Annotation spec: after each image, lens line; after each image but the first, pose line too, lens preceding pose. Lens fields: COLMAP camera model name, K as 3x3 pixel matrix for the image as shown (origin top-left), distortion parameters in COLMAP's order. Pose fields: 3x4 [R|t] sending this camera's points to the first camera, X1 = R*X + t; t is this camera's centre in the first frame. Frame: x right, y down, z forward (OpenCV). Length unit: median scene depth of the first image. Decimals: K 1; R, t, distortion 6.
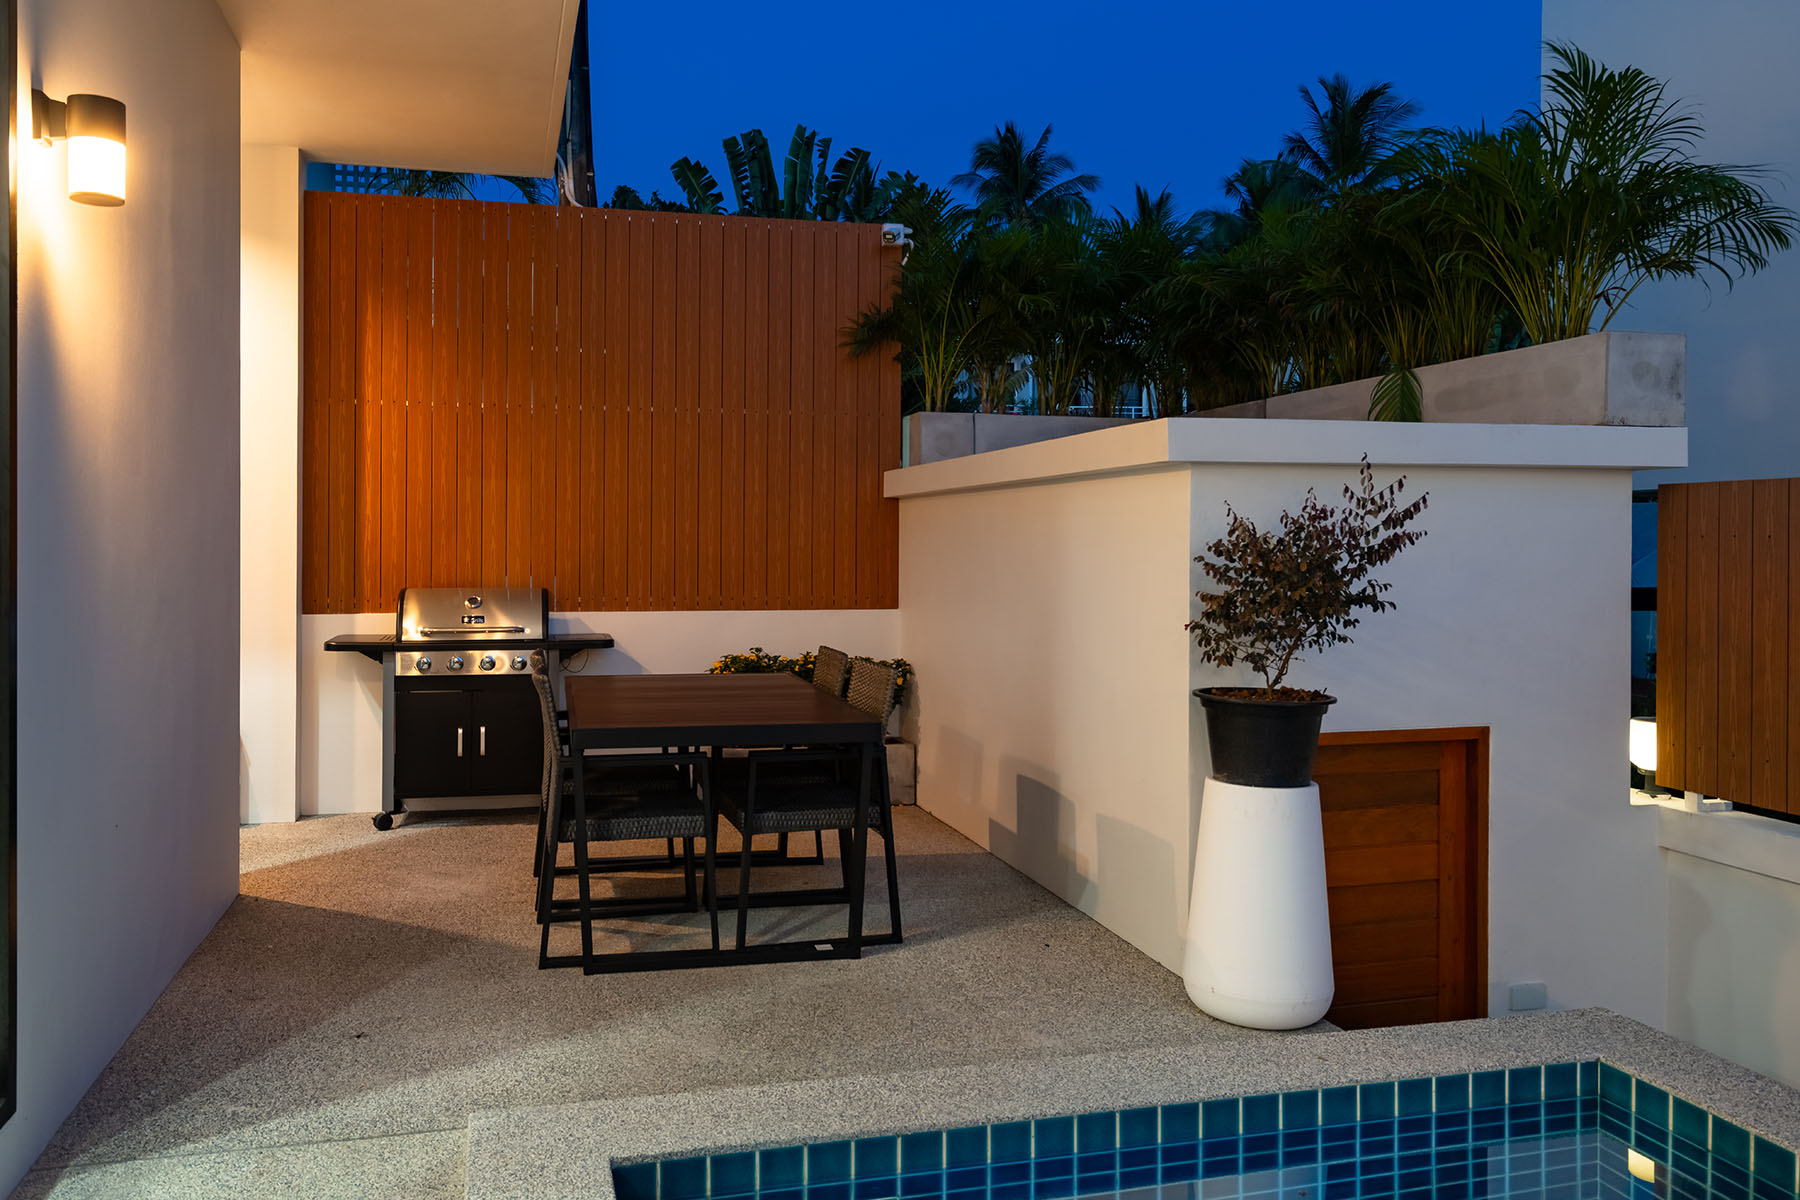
lens RADIAL K [[1324.8, 0, 843.3], [0, 1324.8, 548.9], [0, 0, 1]] dist [-0.002640, -0.003869]
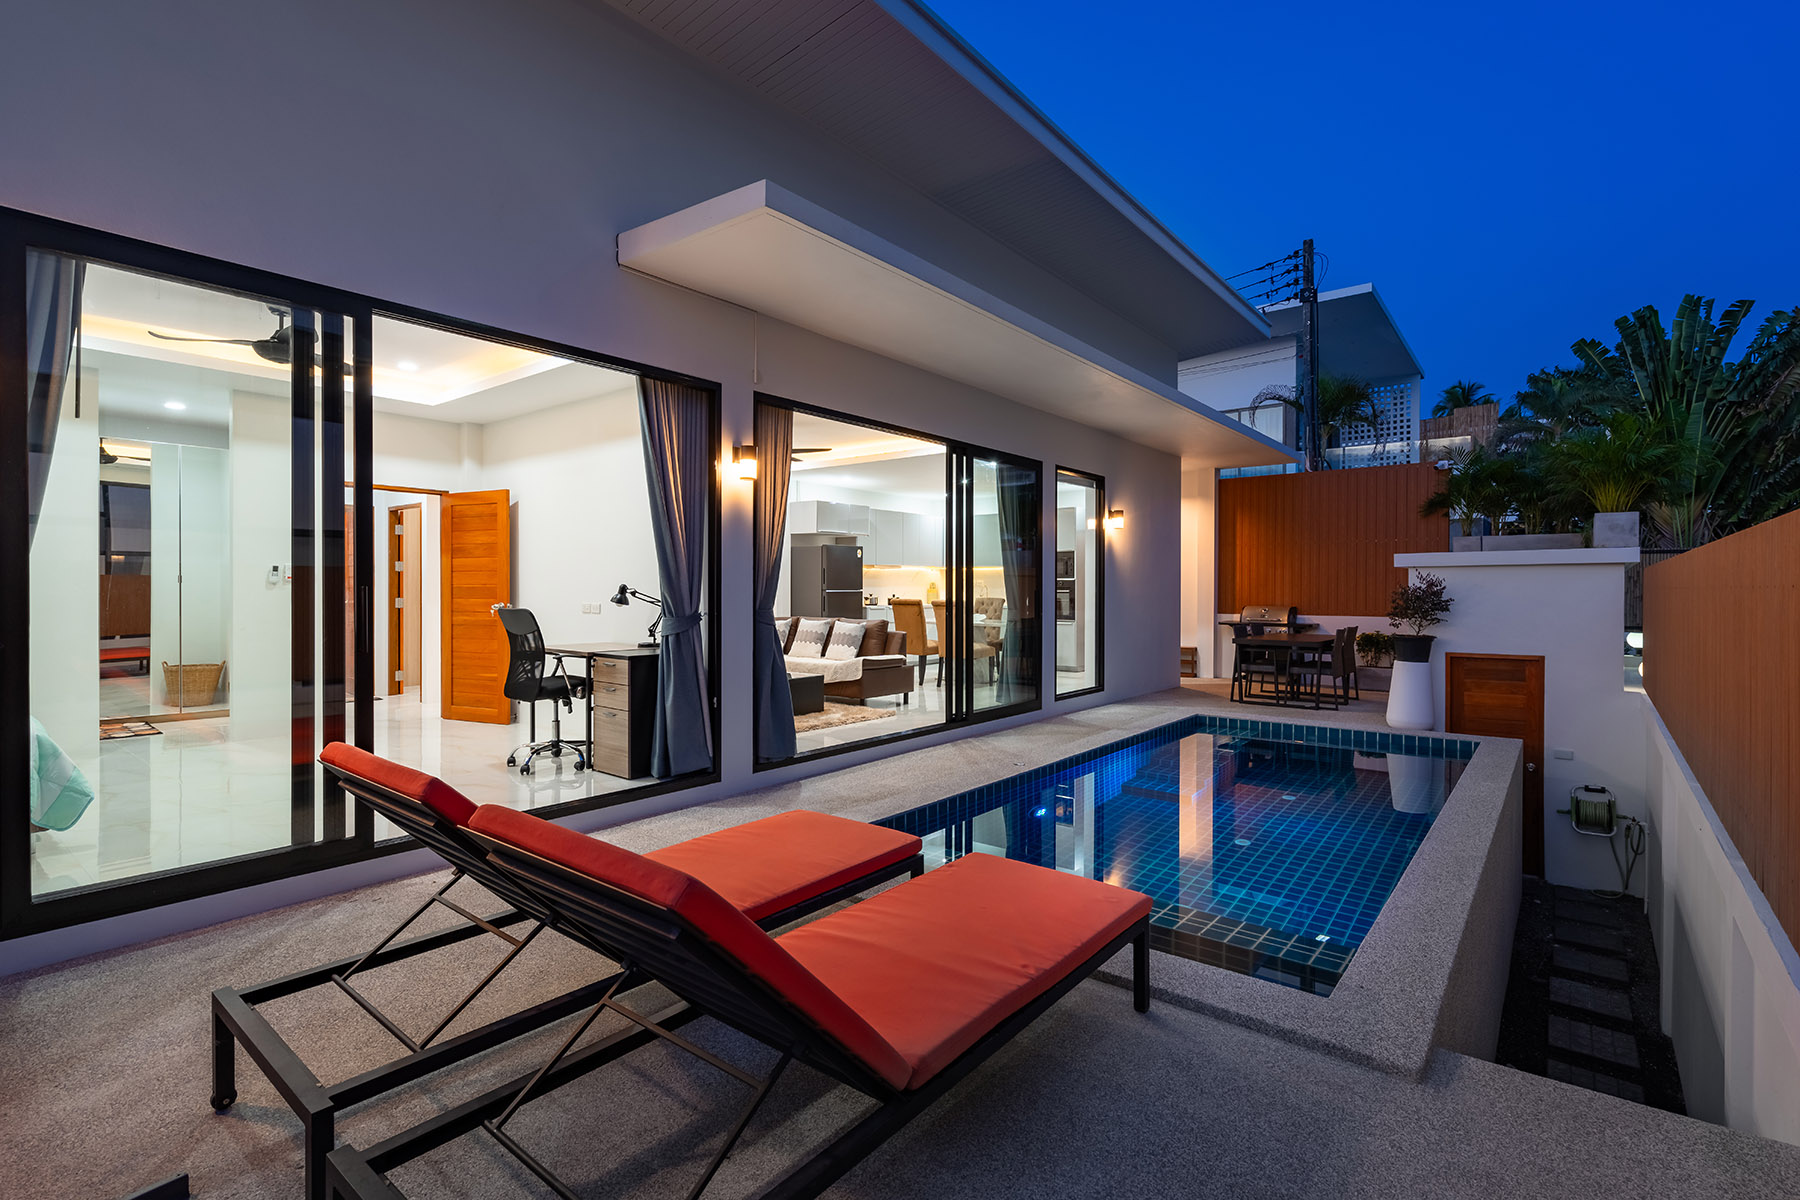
lens RADIAL K [[824.4, 0, 918.6], [0, 824.4, 596.6], [0, 0, 1]] dist [0.003194, 0.000901]
pose [[0.605884, 0.005123, -0.795536, 0.709944], [-0.003370, 0.999987, 0.003873, 0.003344], [0.795546, 0.000335, 0.605894, -0.744847]]
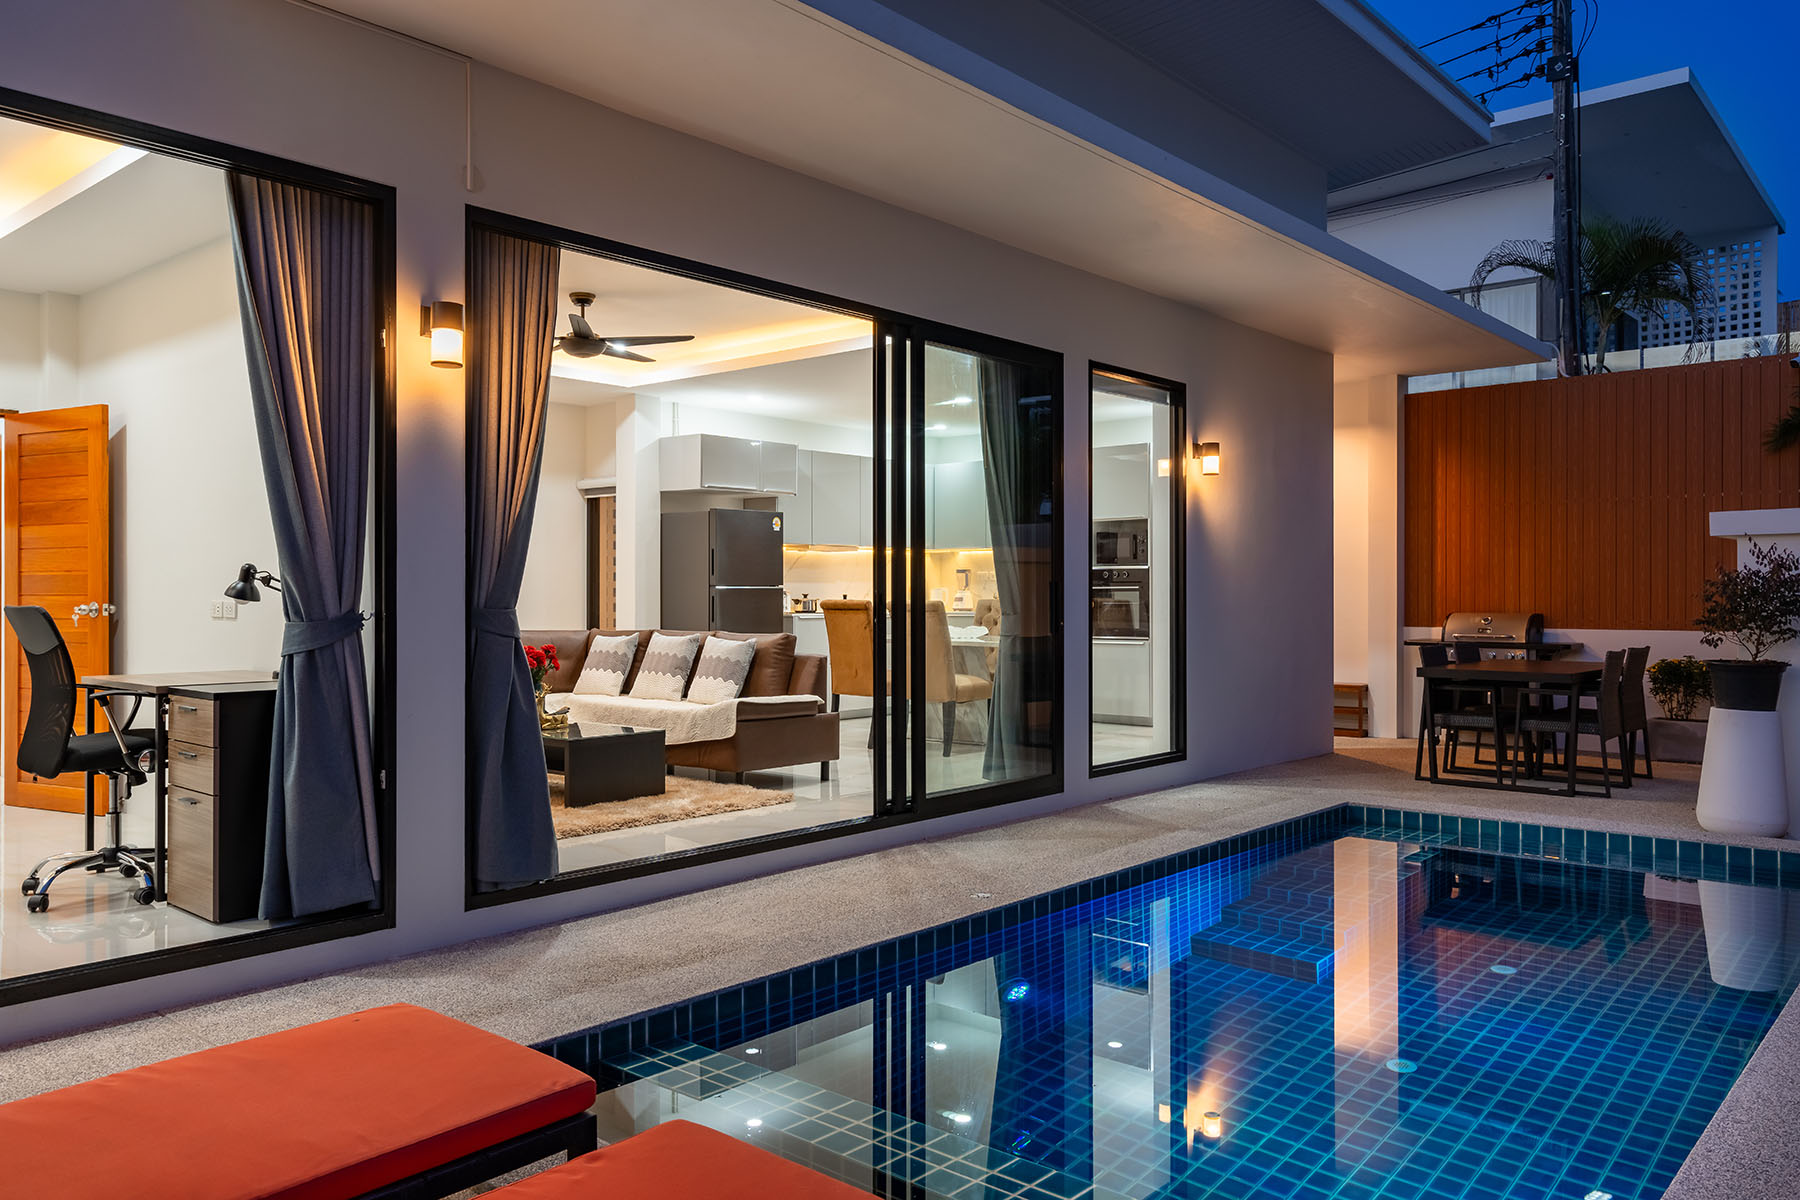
lens RADIAL K [[1296.2, 0, 892.5], [0, 1296.2, 596.0], [0, 0, 1]] dist [0.026586, -0.015582]
pose [[0.561495, -0.003821, -0.827471, 0.665737], [-0.001204, 0.999985, -0.005435, 0.017545], [0.827479, 0.004049, 0.561482, -0.578251]]
